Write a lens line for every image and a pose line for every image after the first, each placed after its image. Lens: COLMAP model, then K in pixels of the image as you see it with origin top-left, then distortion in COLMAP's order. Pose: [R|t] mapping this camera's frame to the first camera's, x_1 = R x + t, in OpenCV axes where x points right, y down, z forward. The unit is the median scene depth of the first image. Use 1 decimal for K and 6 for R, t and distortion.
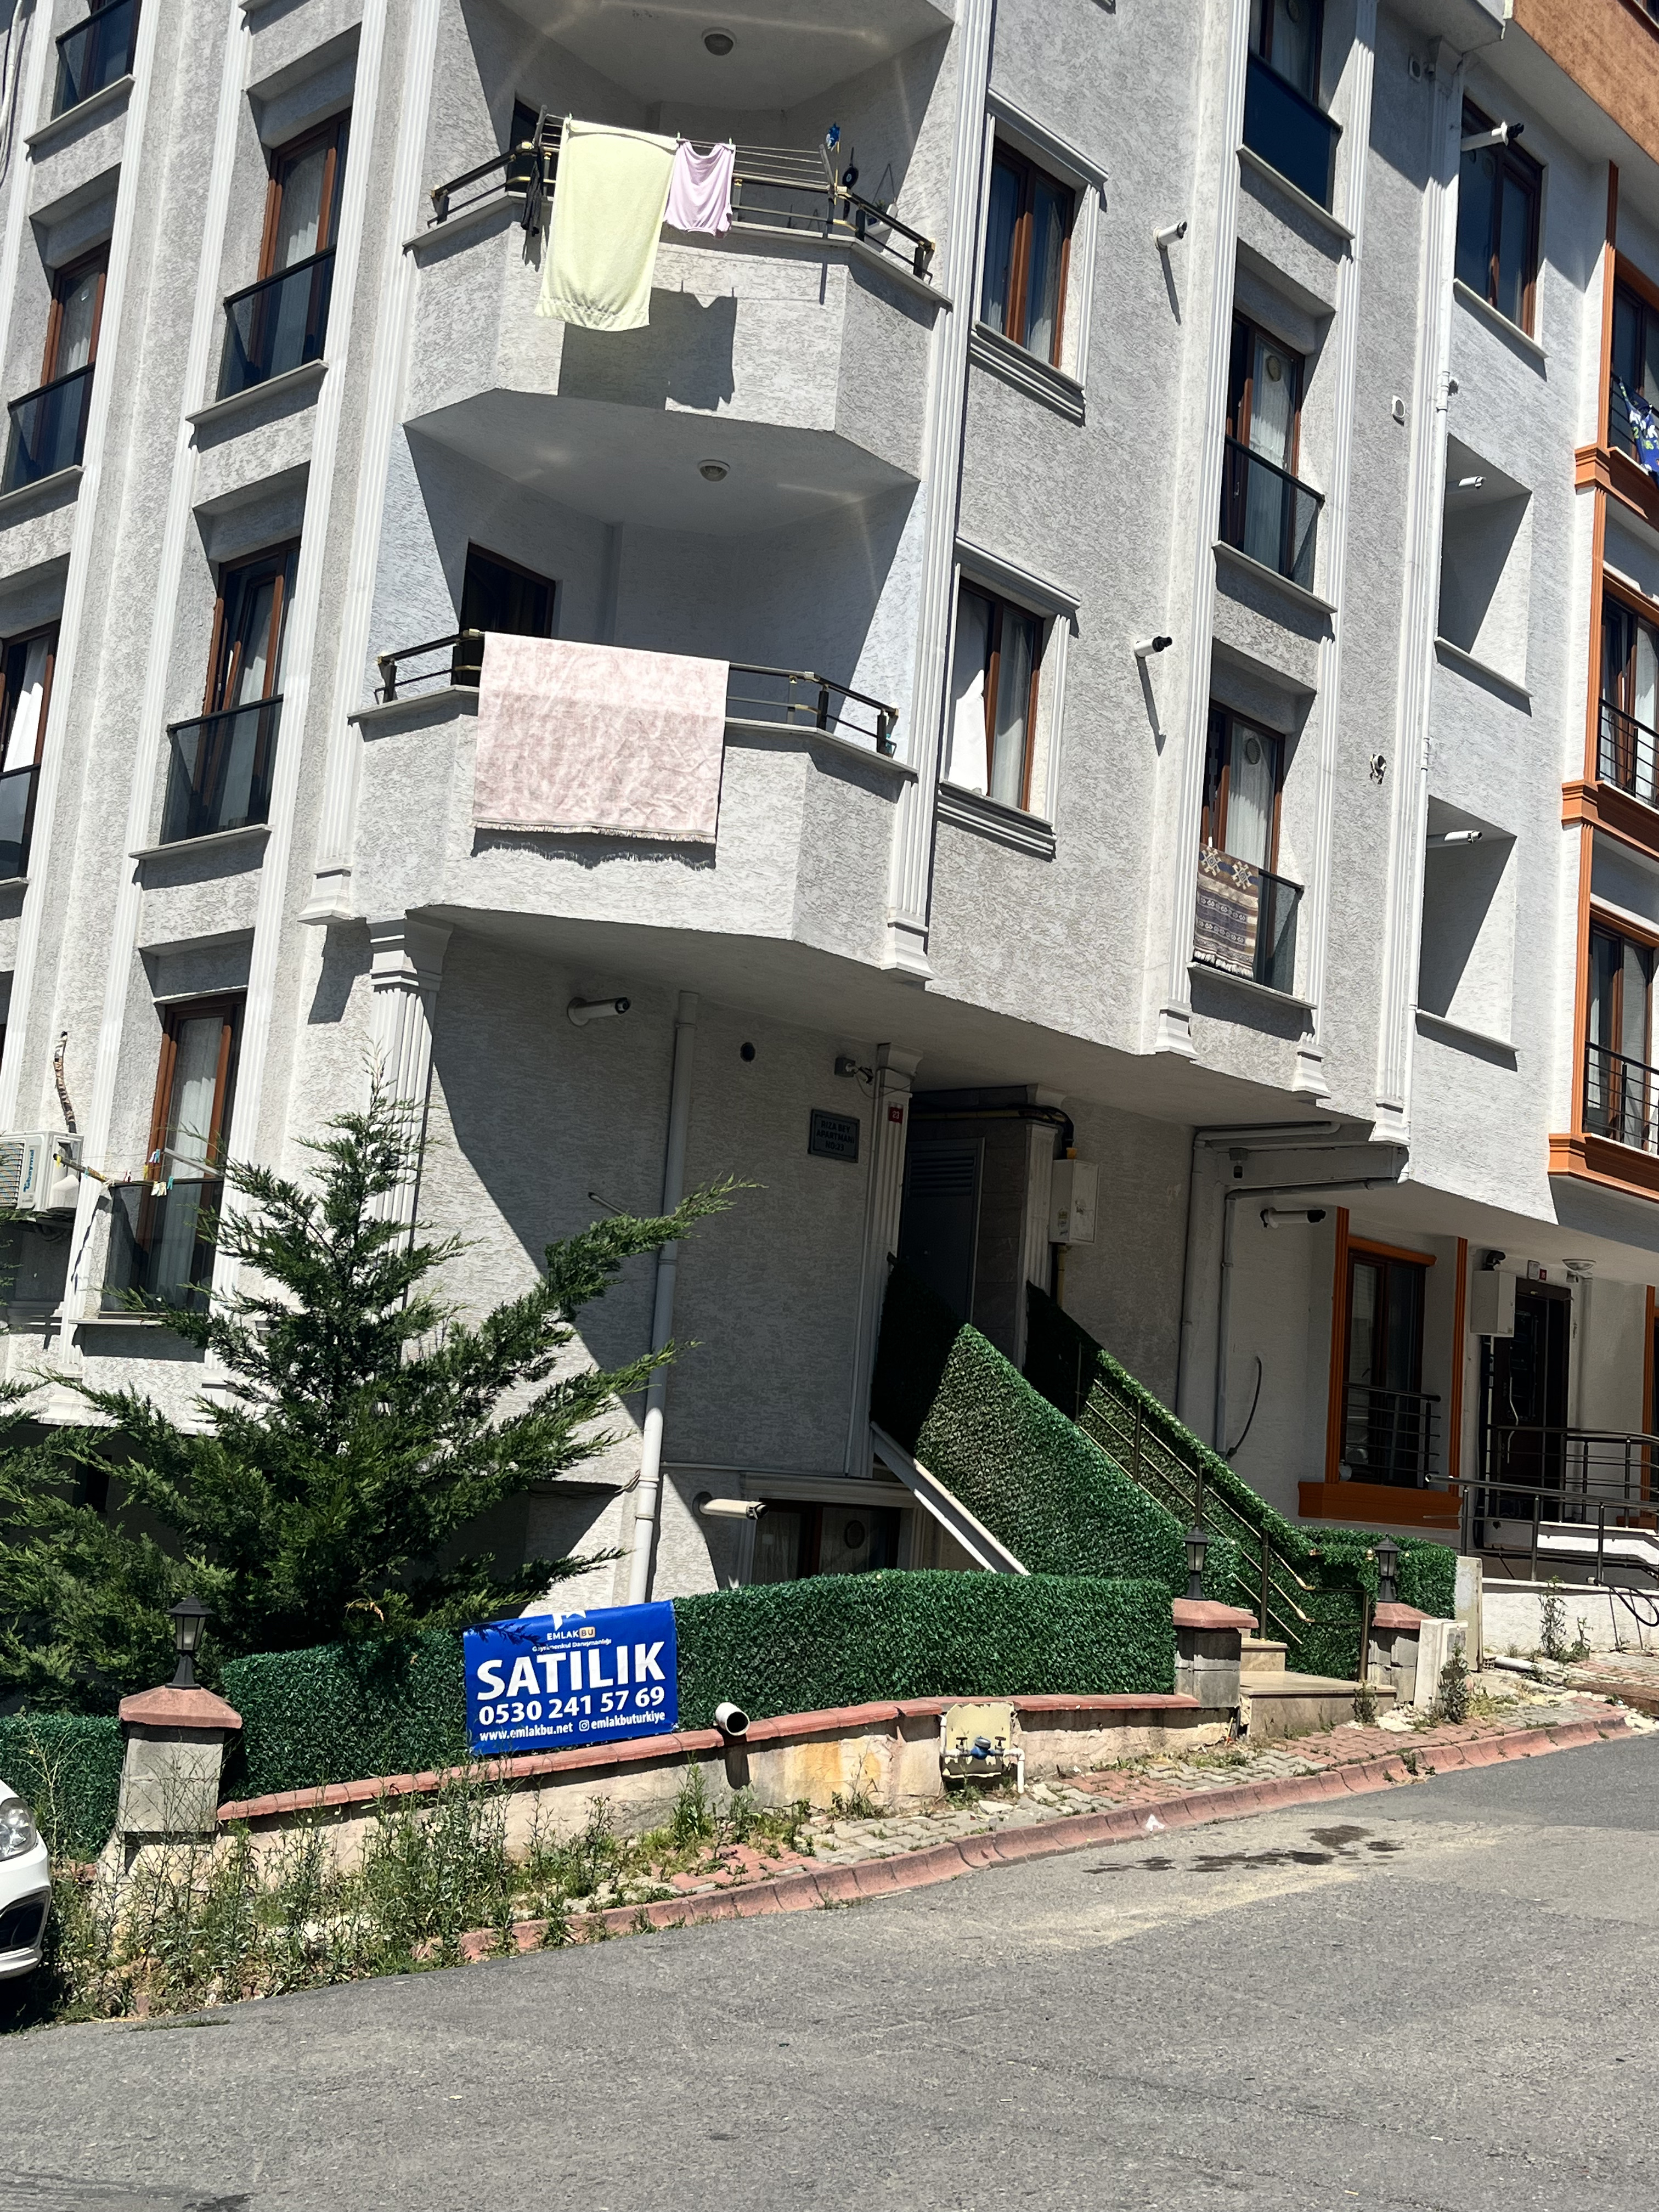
lens RADIAL K [[2293.3, 0, 878.8], [0, 2293.3, 1114.4], [0, 0, 1]] dist [0.055826, -0.050315]
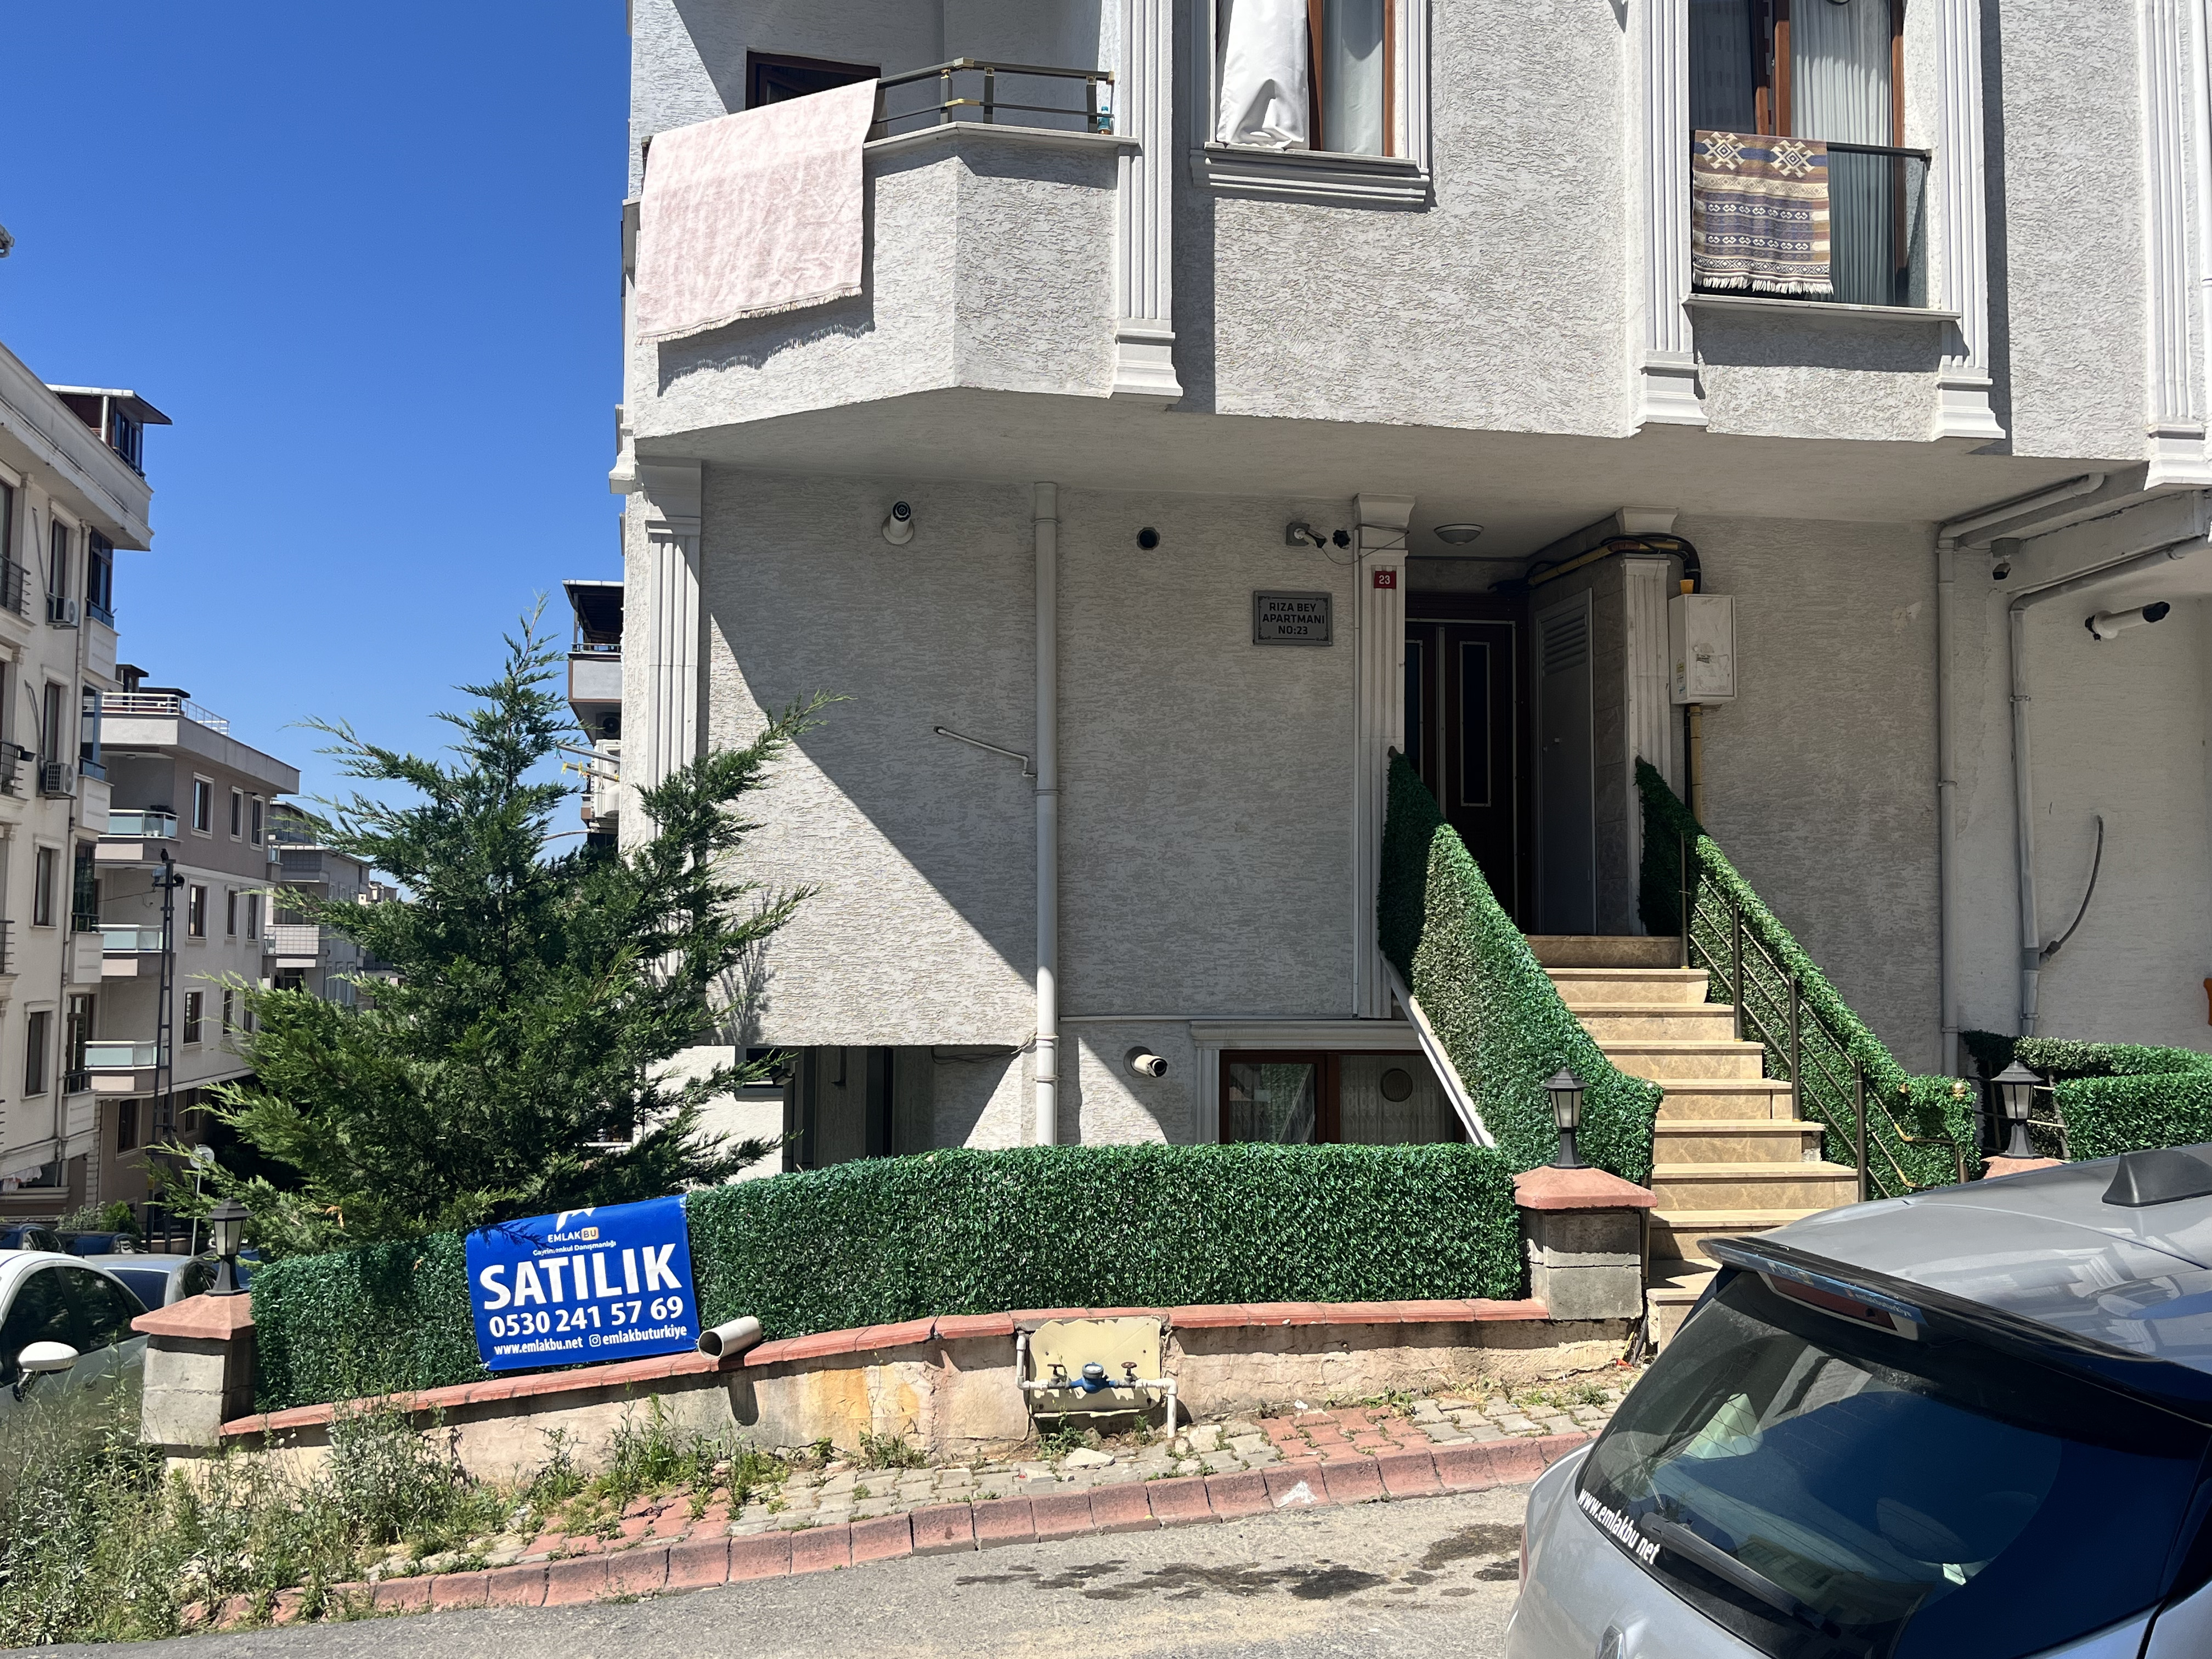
lens RADIAL K [[1948.2, 0, 1112.0], [0, 1948.2, 830.2], [0, 0, 1]] dist [0.027651, -0.009835]
pose [[0.810069, -0.114353, -0.575076, 0.367501], [0.147823, 0.988946, 0.011577, 0.076375], [0.567395, -0.094387, 0.818018, 0.417064]]
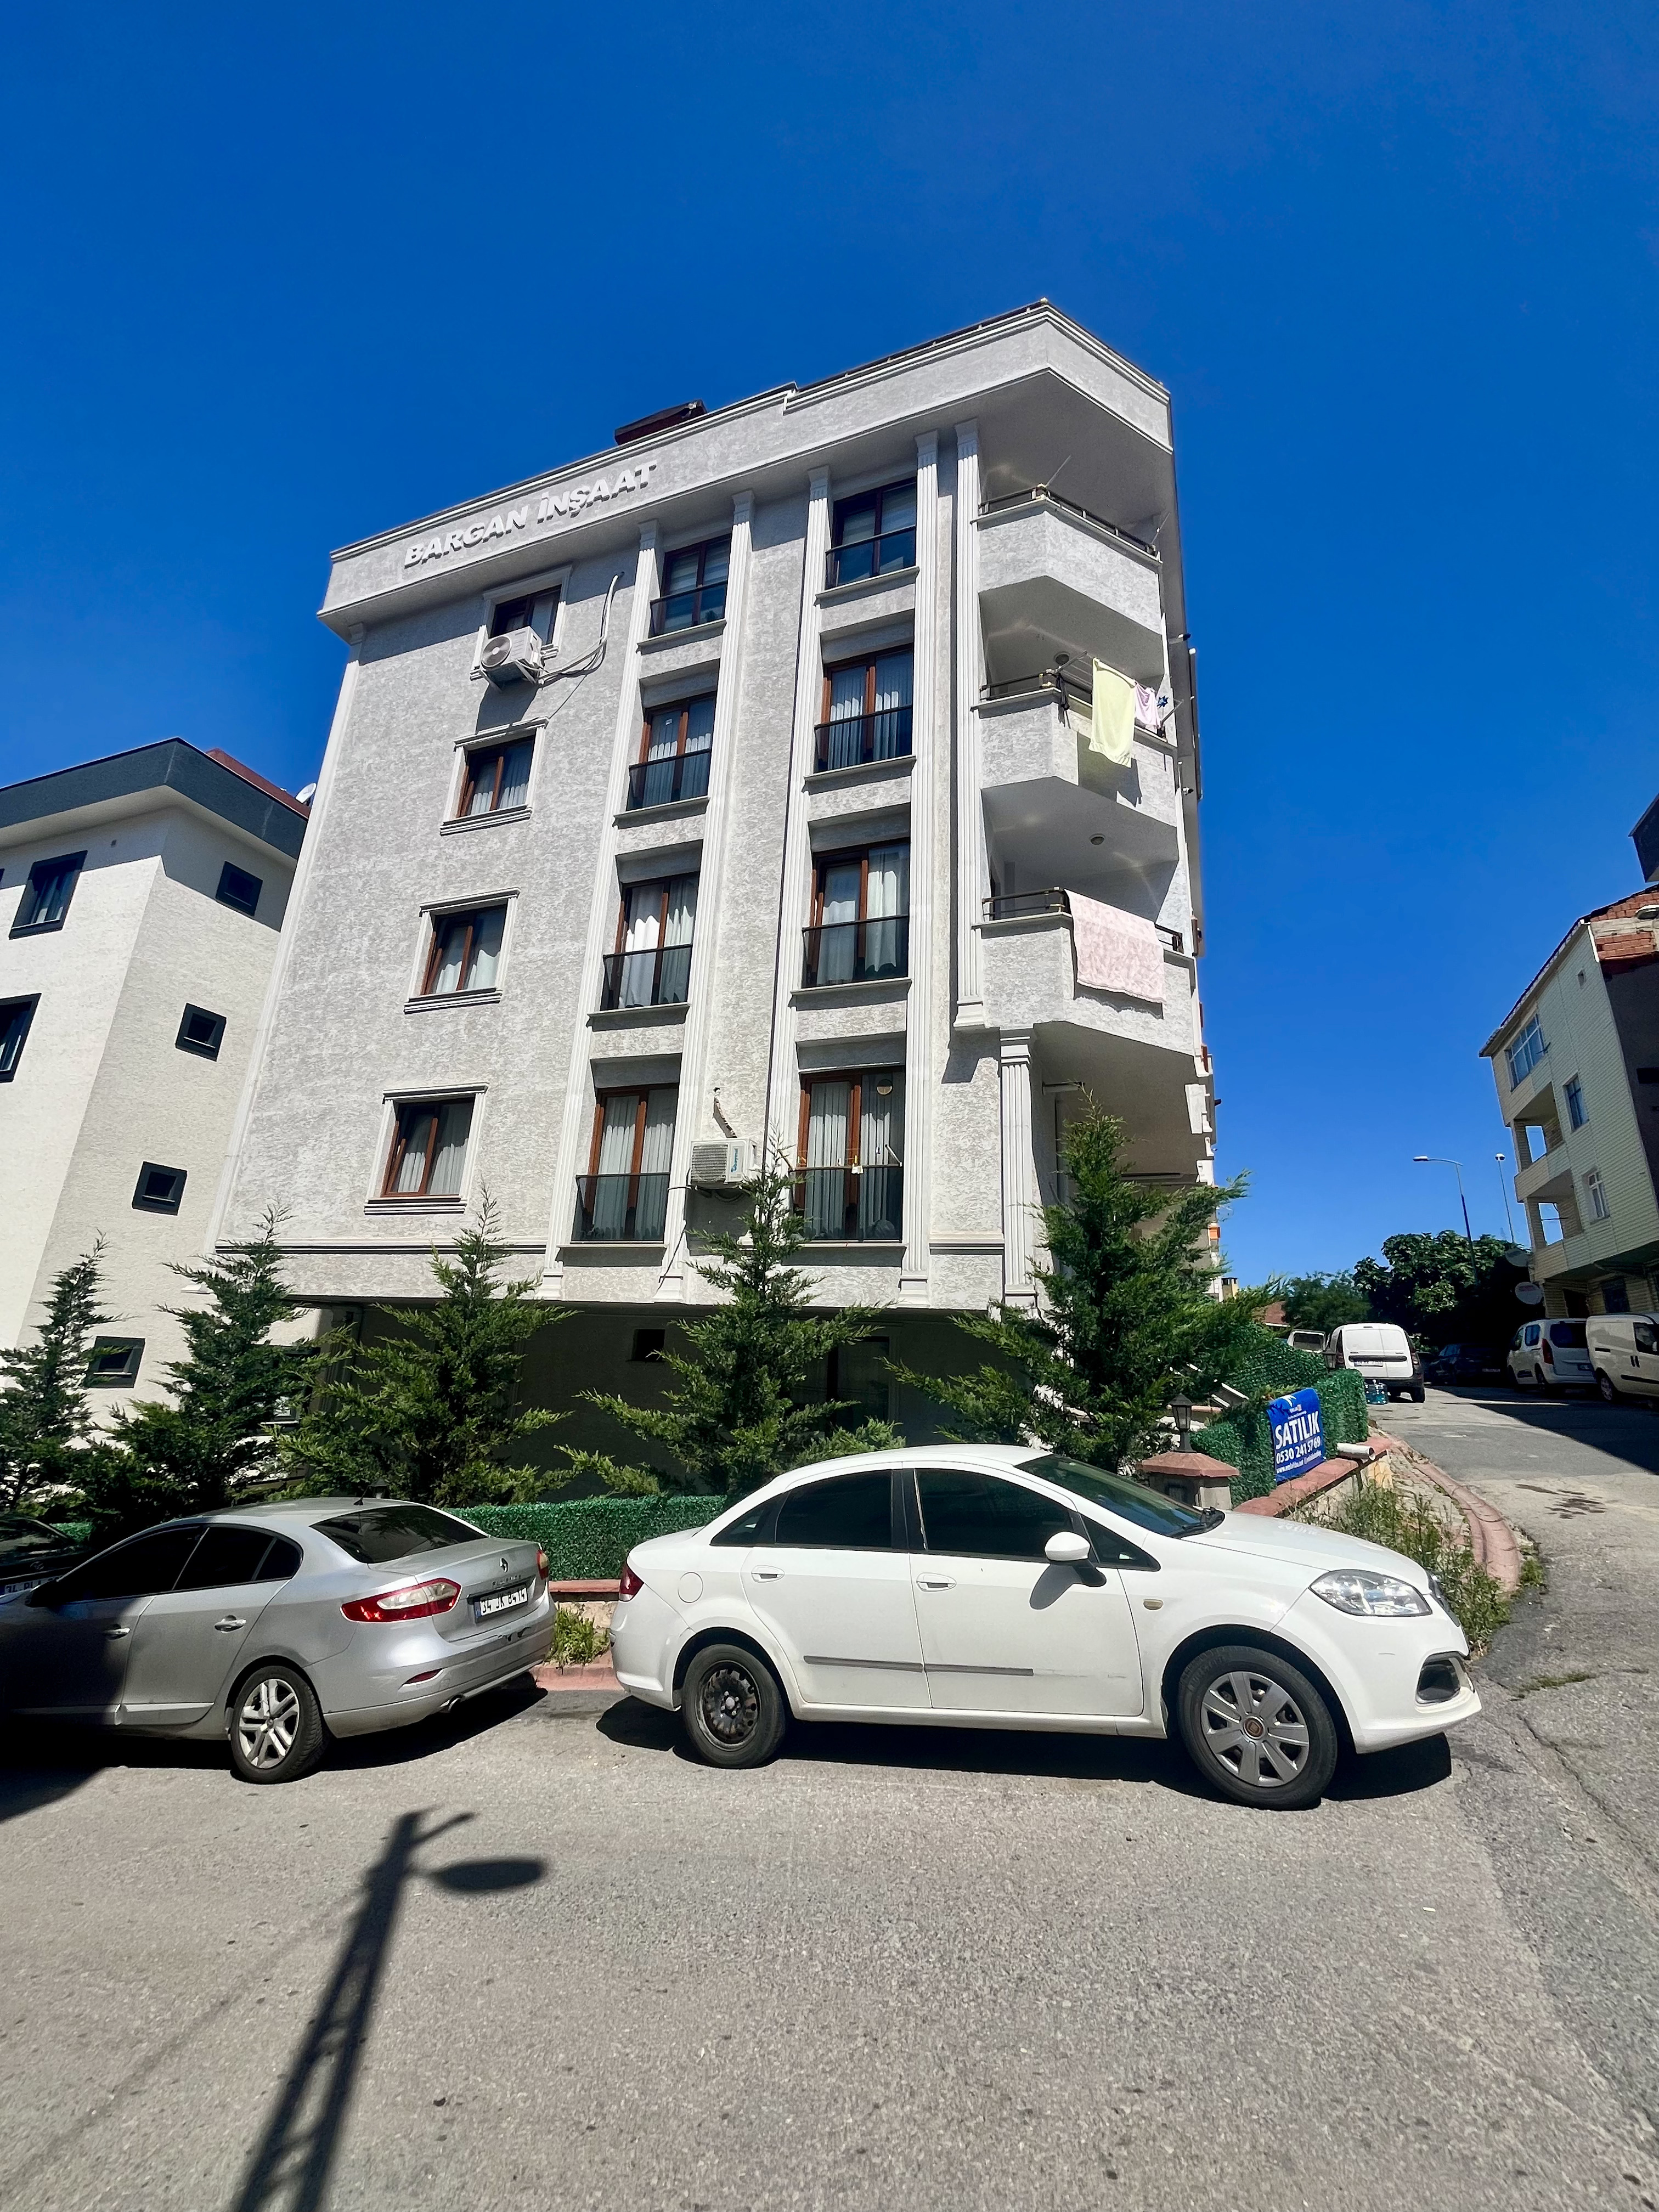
lens RADIAL K [[895.7, 0, 826.9], [0, 895.7, 1102.2], [0, 0, 1]] dist [0.000885, 0.000459]
pose [[0.933692, 0.069685, 0.351232, -0.580187], [-0.027679, 0.991992, -0.123234, 0.066382], [-0.357006, 0.105340, 0.928143, 0.360585]]
